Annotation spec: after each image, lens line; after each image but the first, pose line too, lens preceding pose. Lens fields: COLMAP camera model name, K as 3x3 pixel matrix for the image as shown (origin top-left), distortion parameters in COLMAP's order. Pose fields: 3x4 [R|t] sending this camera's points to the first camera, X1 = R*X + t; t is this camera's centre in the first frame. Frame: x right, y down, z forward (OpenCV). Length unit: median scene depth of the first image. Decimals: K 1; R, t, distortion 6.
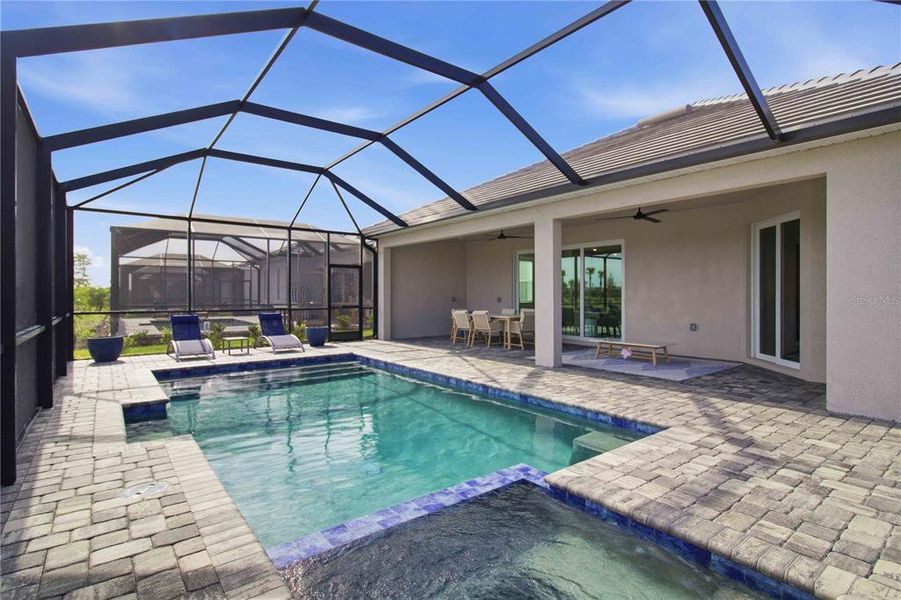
lens RADIAL K [[443.8, 0, 454.9], [0, 443.8, 292.5], [0, 0, 1]] dist [-0.004035, -0.000734]
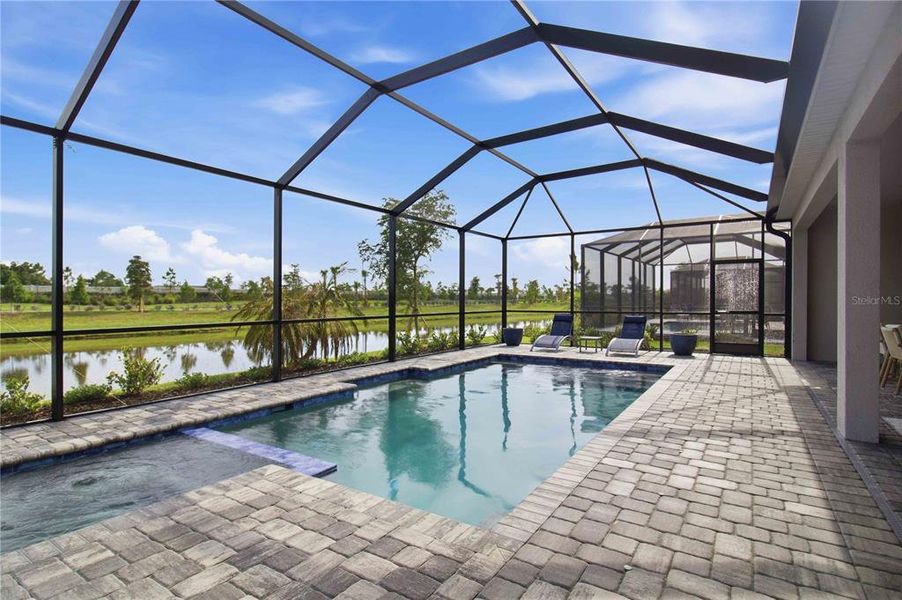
lens RADIAL K [[444.3, 0, 475.2], [0, 444.3, 308.9], [0, 0, 1]] dist [-0.004035, -0.000734]
pose [[0.350740, 0.017008, -0.936318, 0.540843], [0.013860, 0.999631, 0.023350, 0.003097], [0.936370, -0.021167, 0.350375, 0.420795]]
